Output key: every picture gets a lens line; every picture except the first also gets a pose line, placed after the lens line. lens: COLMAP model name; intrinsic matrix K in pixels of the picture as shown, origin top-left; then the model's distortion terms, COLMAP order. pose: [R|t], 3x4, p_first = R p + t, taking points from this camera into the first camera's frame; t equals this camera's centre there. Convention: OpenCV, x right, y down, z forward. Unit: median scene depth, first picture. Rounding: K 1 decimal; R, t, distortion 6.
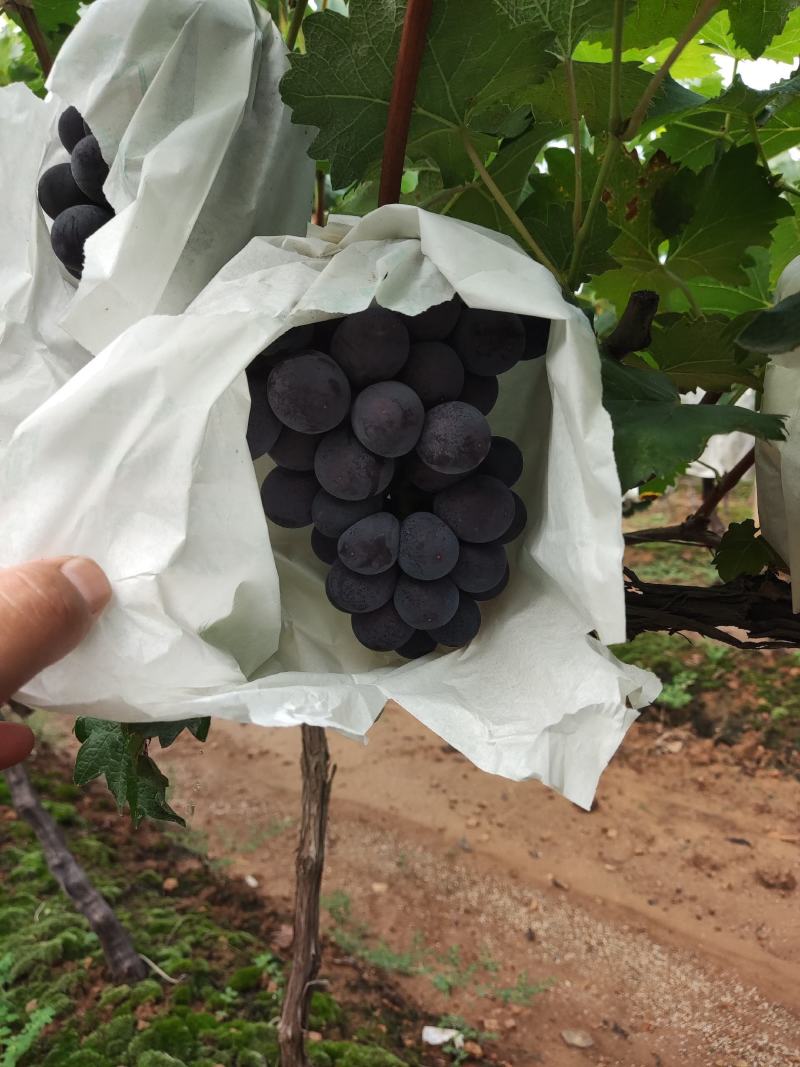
lens RADIAL K [[825.8, 0, 401.8], [0, 825.8, 526.7], [0, 0, 1]] dist [0.076307, -0.109952]
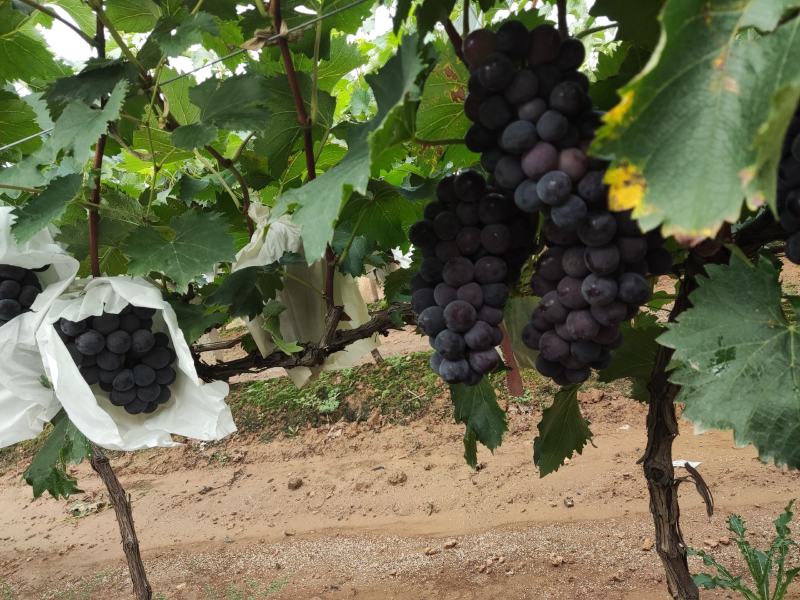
lens RADIAL K [[619.2, 0, 404.9], [0, 619.2, 291.8], [0, 0, 1]] dist [0.076307, -0.109952]
pose [[0.870780, -0.266055, 0.413470, -0.000415], [0.279582, 0.959692, 0.028722, -0.013021], [-0.404445, 0.090588, 0.910065, -0.292245]]
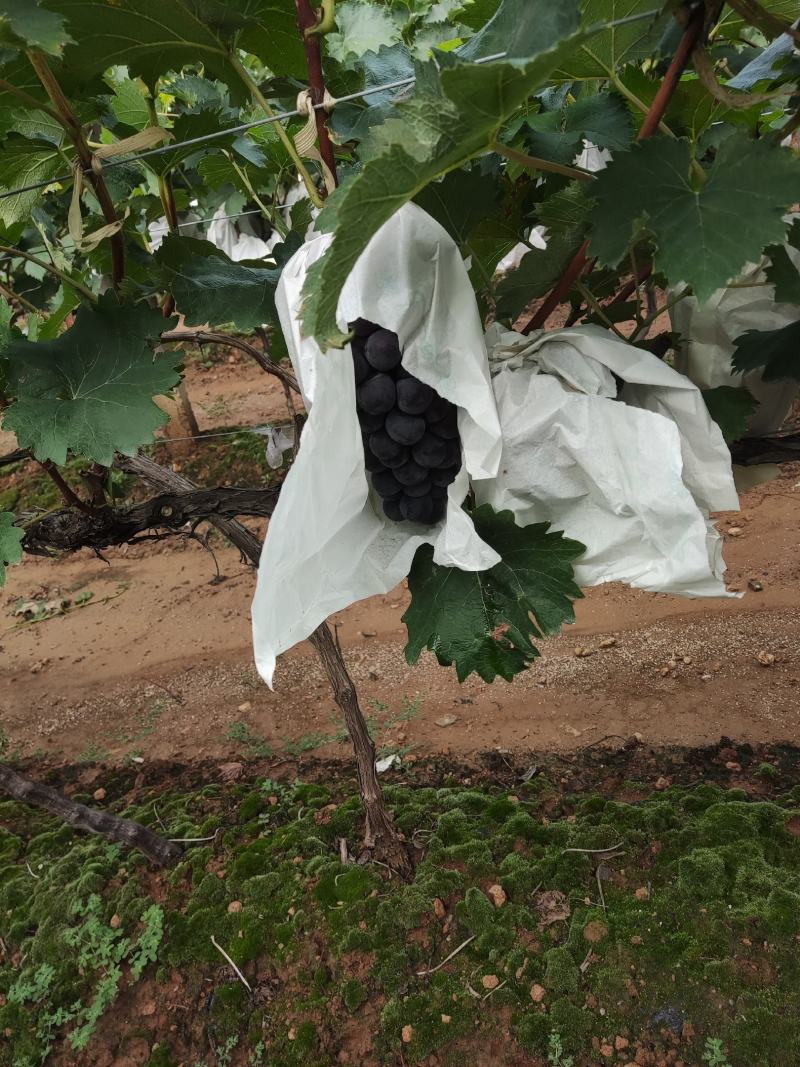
lens RADIAL K [[825.8, 0, 397.4], [0, 825.8, 515.7], [0, 0, 1]] dist [0.076307, -0.109952]
pose [[0.817801, -0.399170, 0.414566, -0.232856], [0.279581, 0.905203, 0.320065, -0.136509], [-0.503027, -0.145845, 0.851876, -0.085834]]
